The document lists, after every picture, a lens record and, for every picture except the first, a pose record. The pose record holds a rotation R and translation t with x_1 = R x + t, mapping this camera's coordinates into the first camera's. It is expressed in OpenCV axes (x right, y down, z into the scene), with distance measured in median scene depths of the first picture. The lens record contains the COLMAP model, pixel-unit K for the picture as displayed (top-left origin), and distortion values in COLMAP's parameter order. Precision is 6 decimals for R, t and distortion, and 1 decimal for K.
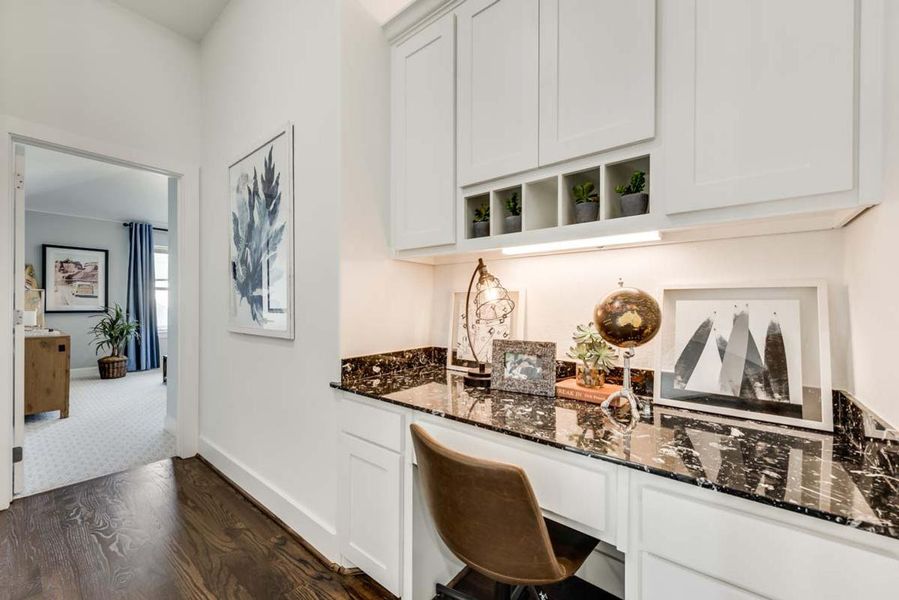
lens RADIAL K [[363.1, 0, 449.5], [0, 363.1, 300.0], [0, 0, 1]] dist [-0.001086, -0.000209]
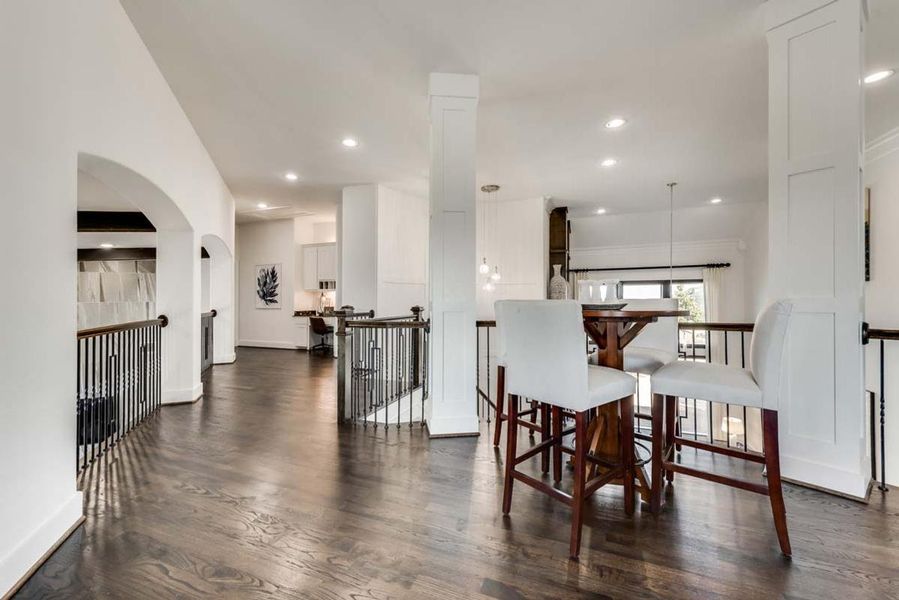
lens RADIAL K [[363.1, 0, 449.5], [0, 363.1, 300.0], [0, 0, 1]] dist [-0.001086, -0.000209]
pose [[0.951815, -0.002523, 0.306664, 0.208927], [0.004198, 0.999980, -0.004800, 0.032009], [-0.306645, 0.005856, 0.951806, -4.317142]]
